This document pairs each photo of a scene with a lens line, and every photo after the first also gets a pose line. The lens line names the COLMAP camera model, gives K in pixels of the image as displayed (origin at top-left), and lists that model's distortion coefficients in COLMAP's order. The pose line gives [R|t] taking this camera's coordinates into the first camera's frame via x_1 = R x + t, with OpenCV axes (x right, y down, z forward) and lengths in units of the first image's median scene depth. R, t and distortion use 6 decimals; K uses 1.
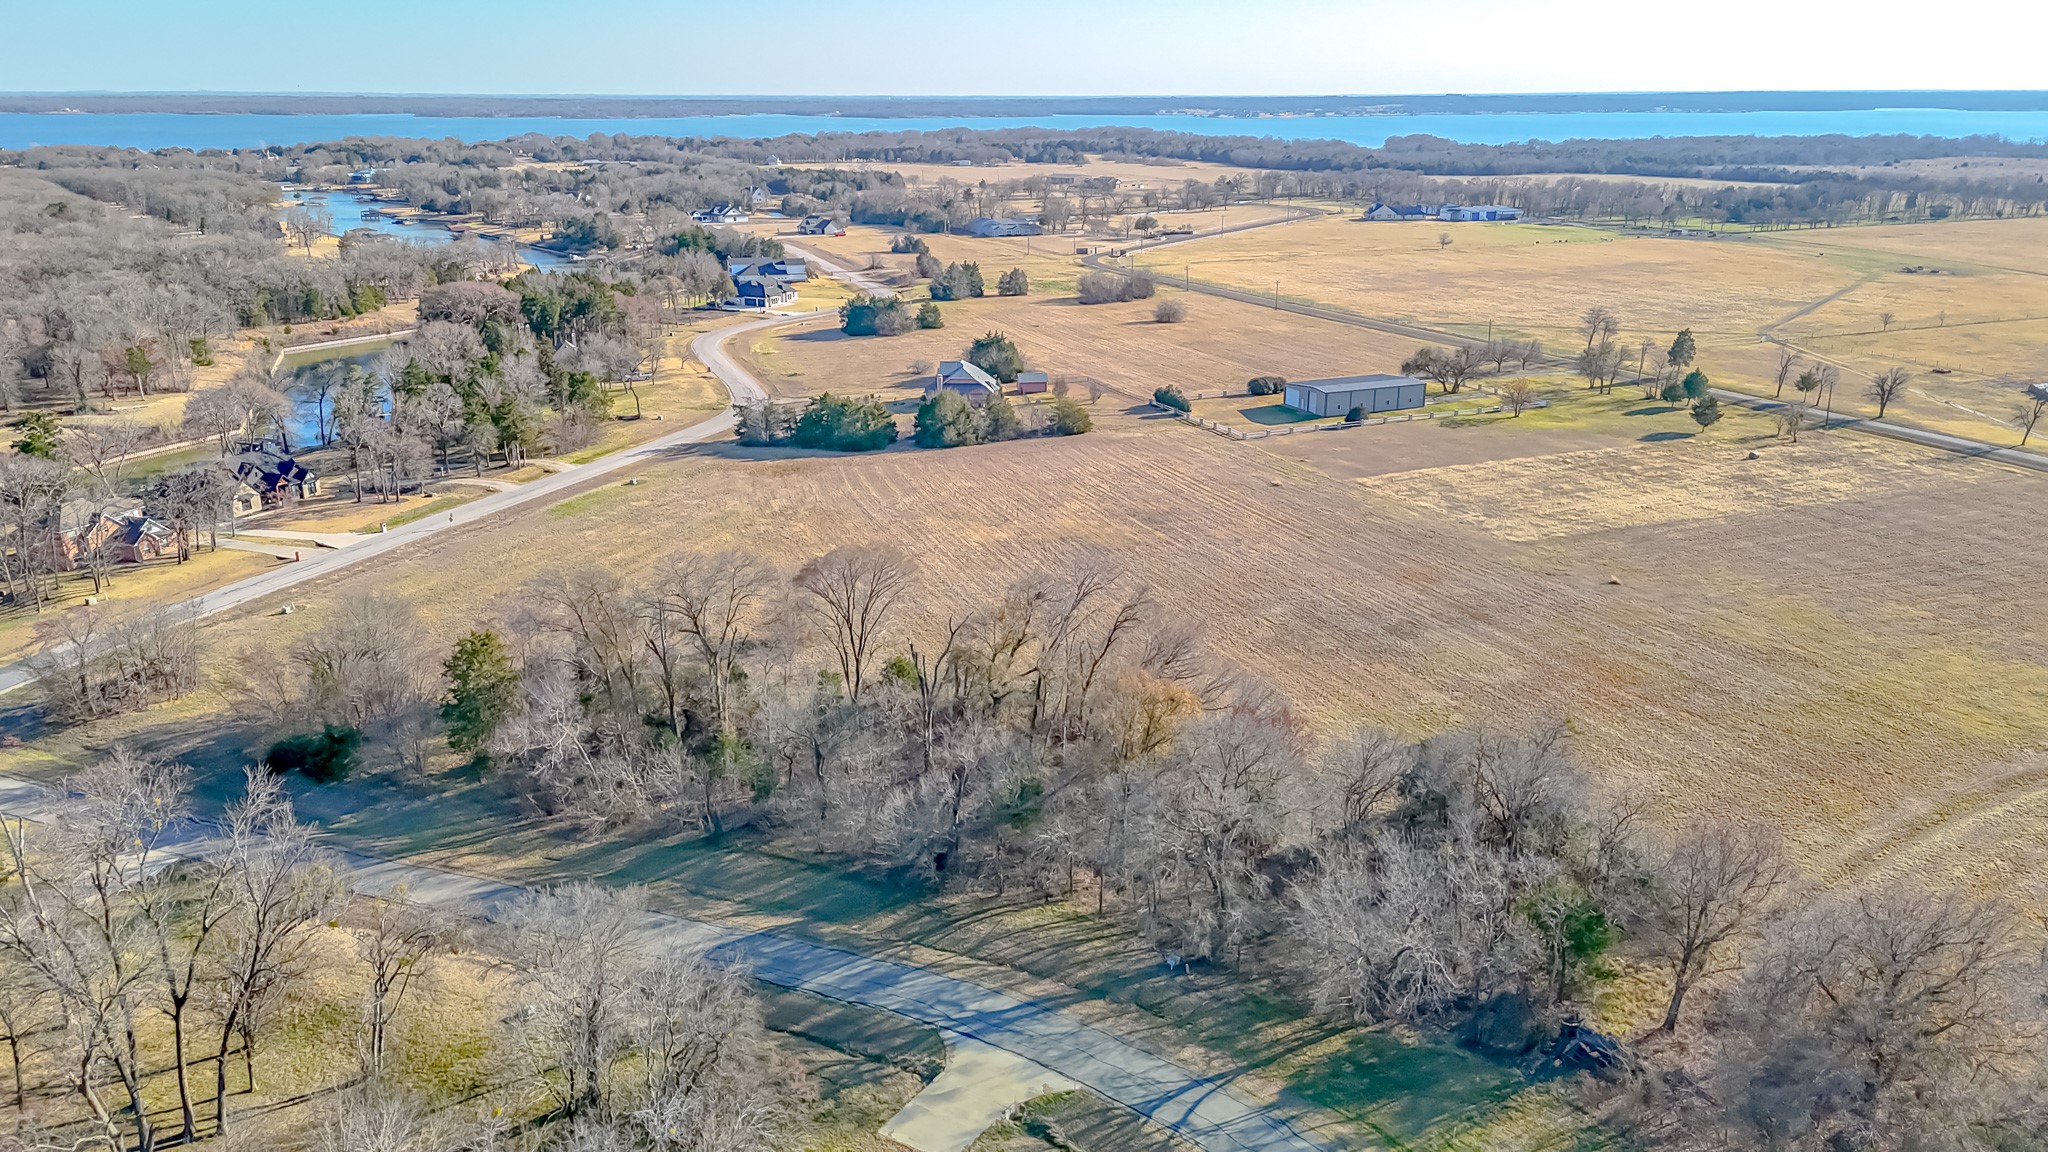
lens RADIAL K [[1502.7, 0, 1027.0], [0, 1502.7, 584.0], [0, 0, 1]] dist [0.074471, -0.069761]
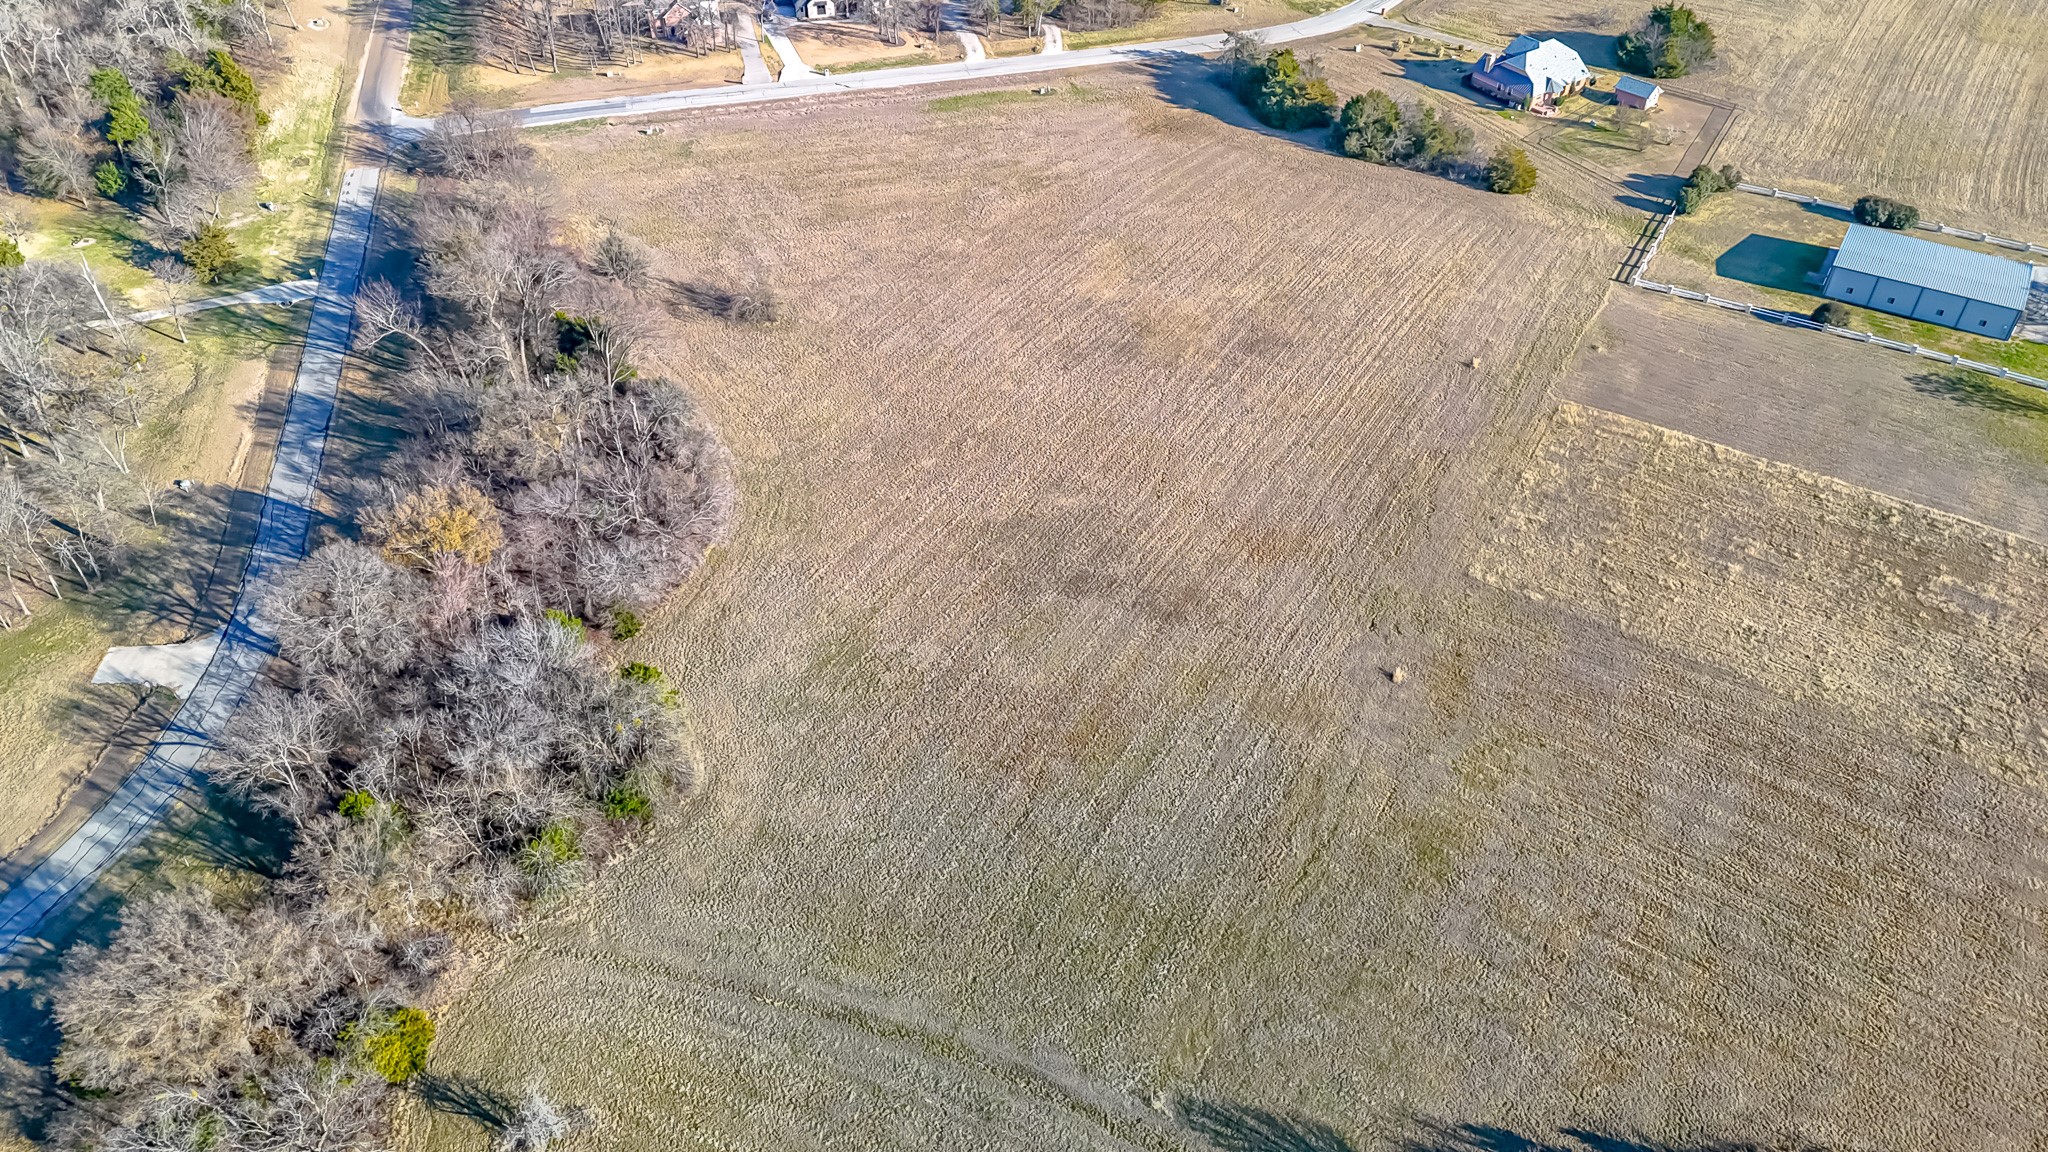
lens RADIAL K [[1502.8, 0, 1024.0], [0, 1502.8, 576.0], [0, 0, 1]] dist [0.066682, -0.060300]
pose [[0.587218, 0.535968, -0.606559, 0.518408], [-0.248908, 0.832625, 0.494753, -0.281447], [0.770208, -0.139550, 0.622339, 0.246529]]
